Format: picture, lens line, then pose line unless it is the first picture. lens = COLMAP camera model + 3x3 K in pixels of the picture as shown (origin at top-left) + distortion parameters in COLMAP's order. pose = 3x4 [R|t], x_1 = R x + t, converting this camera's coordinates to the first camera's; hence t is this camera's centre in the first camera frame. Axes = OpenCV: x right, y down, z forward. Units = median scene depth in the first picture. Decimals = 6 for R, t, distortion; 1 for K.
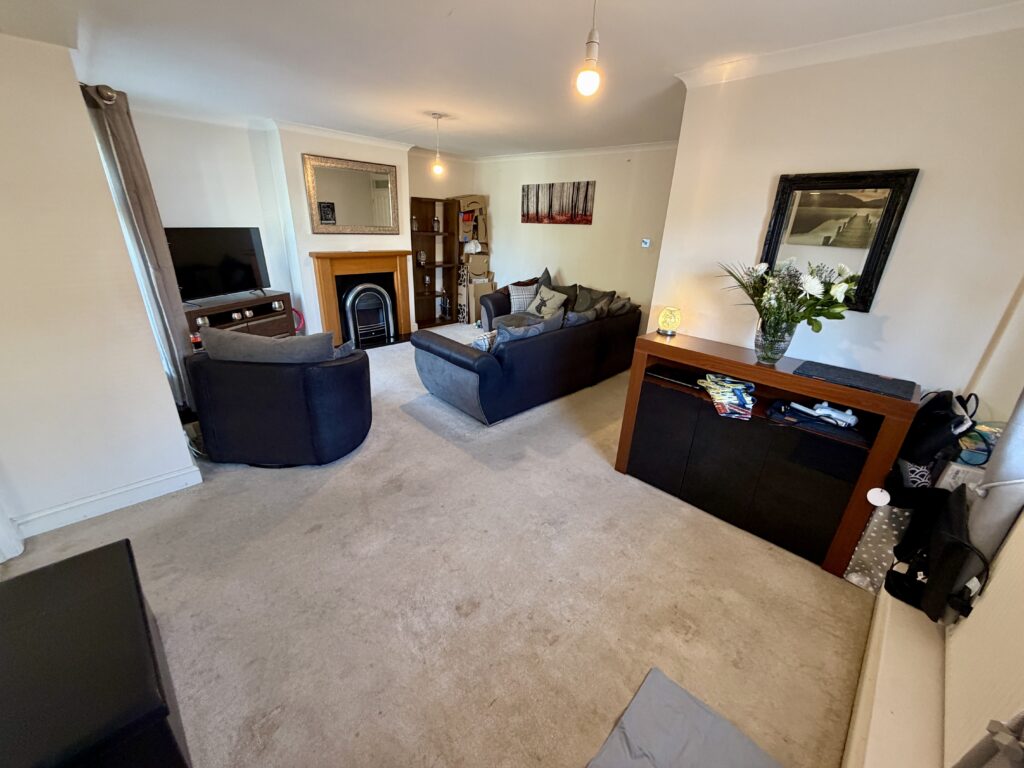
lens RADIAL K [[410.0, 0, 511.1], [0, 410.0, 386.5], [0, 0, 1]] dist [-0.001546, 0.000789]
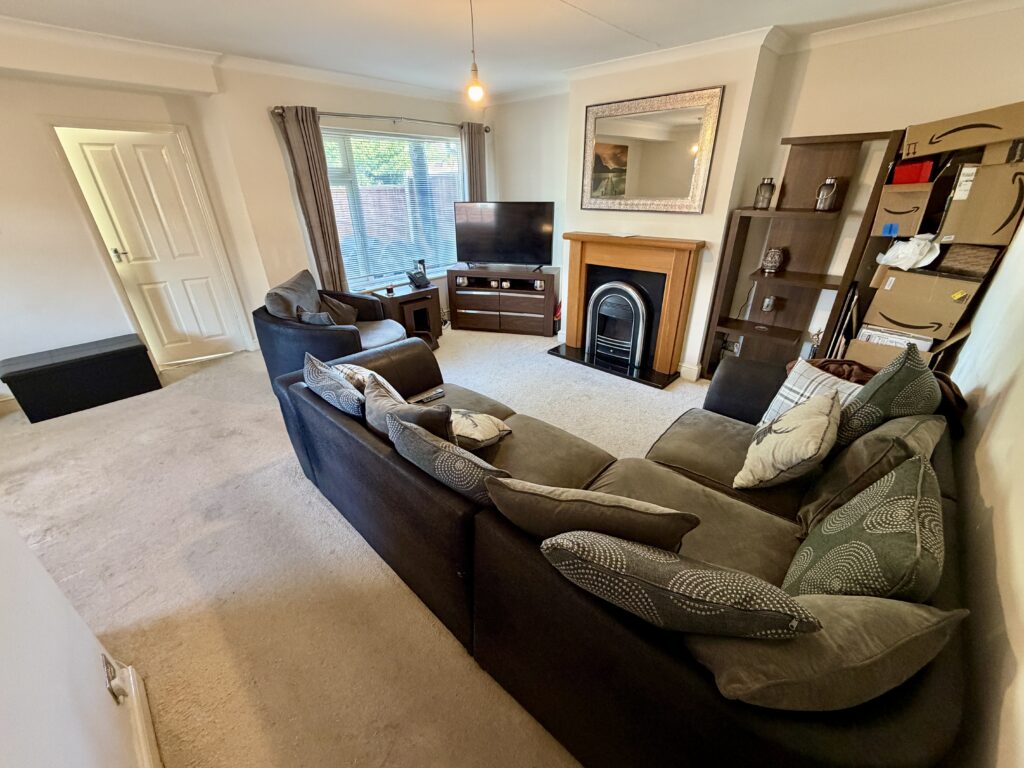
lens RADIAL K [[410.0, 0, 509.1], [0, 410.0, 385.2], [0, 0, 1]] dist [-0.001546, 0.000789]
pose [[0.033799, 0.397987, -0.916768, 0.365636], [-0.369569, 0.857251, 0.358524, -0.287020], [0.928589, 0.326691, 0.176058, 0.770045]]
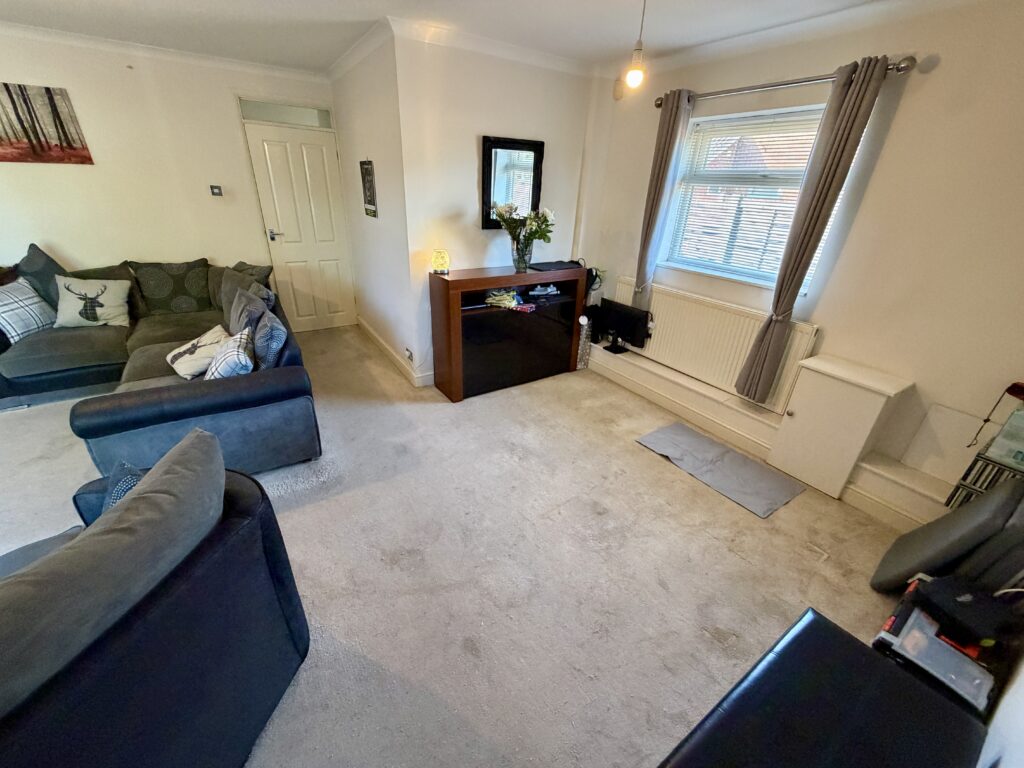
lens RADIAL K [[410.0, 0, 513.3], [0, 410.0, 385.4], [0, 0, 1]] dist [-0.001546, 0.000789]
pose [[0.208987, -0.462272, 0.861759, -0.381637], [0.340397, 0.860497, 0.379045, -0.121263], [-0.916763, 0.214124, 0.337189, 0.267452]]
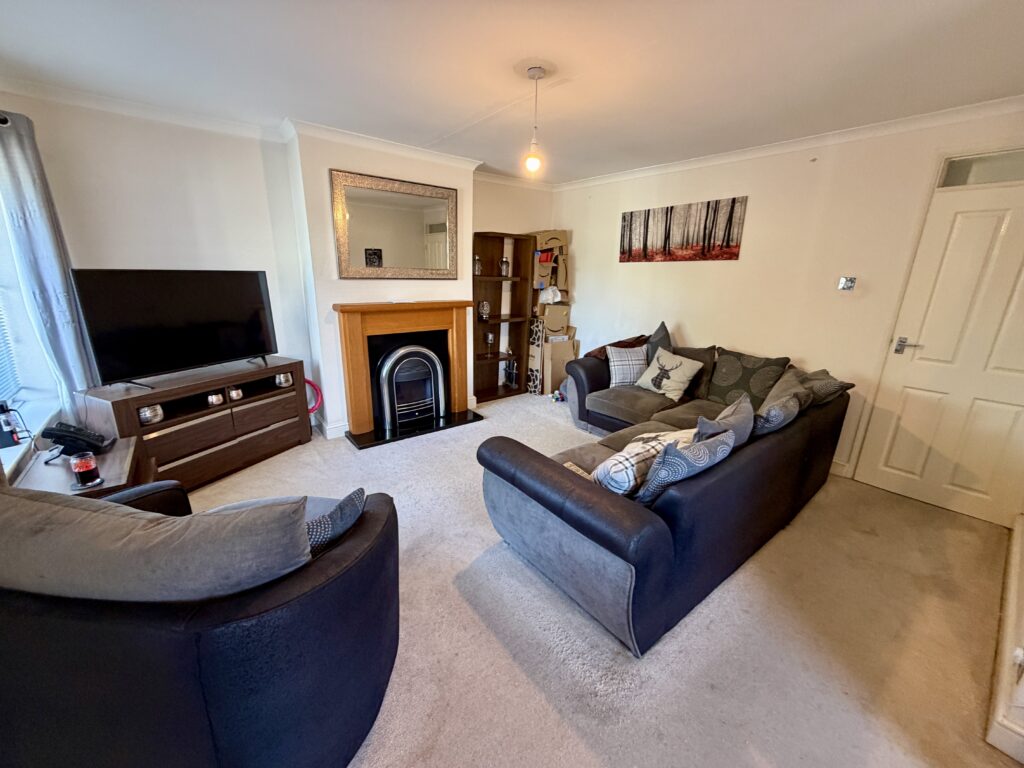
lens RADIAL K [[410.0, 0, 510.2], [0, 410.0, 384.6], [0, 0, 1]] dist [-0.001546, 0.000789]
pose [[0.994121, 0.008261, -0.107956, -0.103801], [-0.021126, 0.992720, -0.118578, -0.105011], [0.106190, 0.120162, 0.987059, 0.326557]]
